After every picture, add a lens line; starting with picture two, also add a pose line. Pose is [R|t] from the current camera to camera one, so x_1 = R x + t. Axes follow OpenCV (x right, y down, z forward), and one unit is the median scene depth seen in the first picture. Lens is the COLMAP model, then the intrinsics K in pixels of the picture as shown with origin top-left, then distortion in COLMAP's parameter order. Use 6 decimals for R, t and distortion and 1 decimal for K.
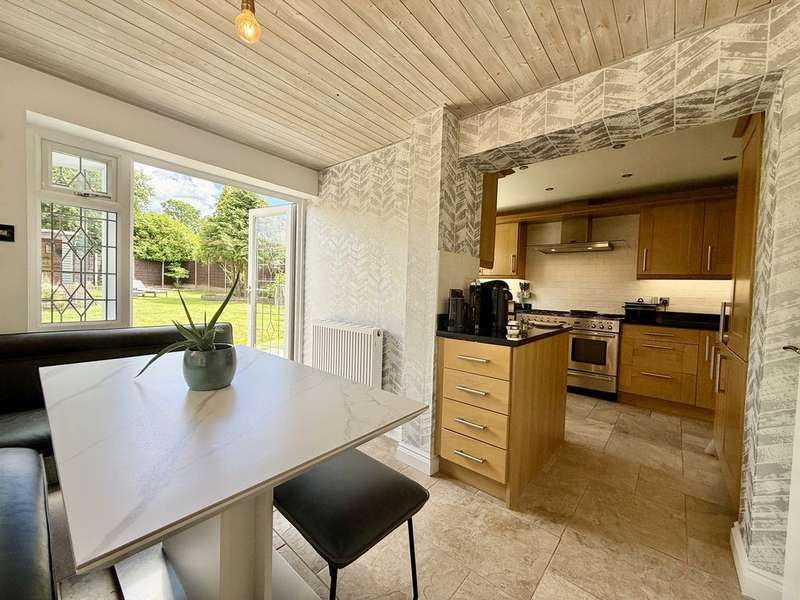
lens RADIAL K [[319.1, 0, 401.8], [0, 319.1, 298.2], [0, 0, 1]] dist [0.000399, -0.000607]
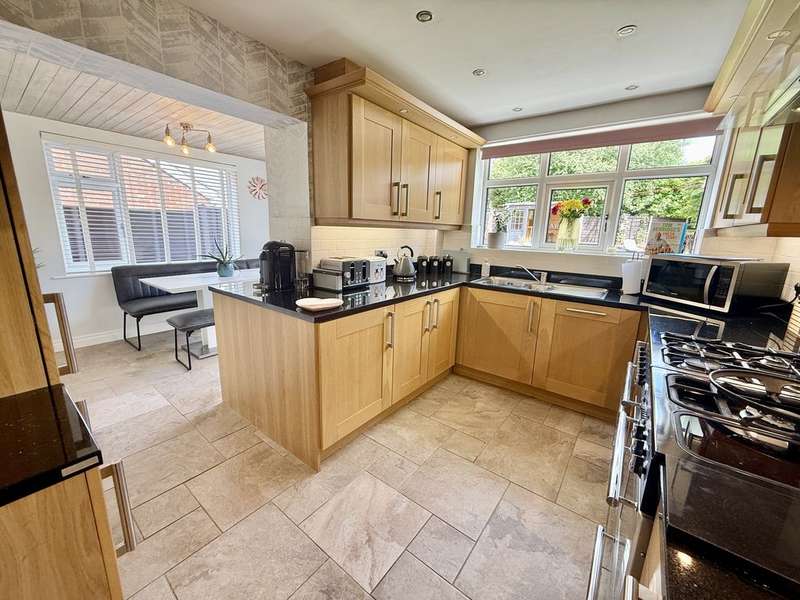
lens RADIAL K [[319.1, 0, 399.0], [0, 319.1, 298.0], [0, 0, 1]] dist [0.000399, -0.000607]
pose [[0.050497, 0.177947, -0.982744, 0.220303], [-0.054080, 0.983043, 0.175222, -0.012373], [0.997259, 0.044299, 0.059264, 0.217229]]
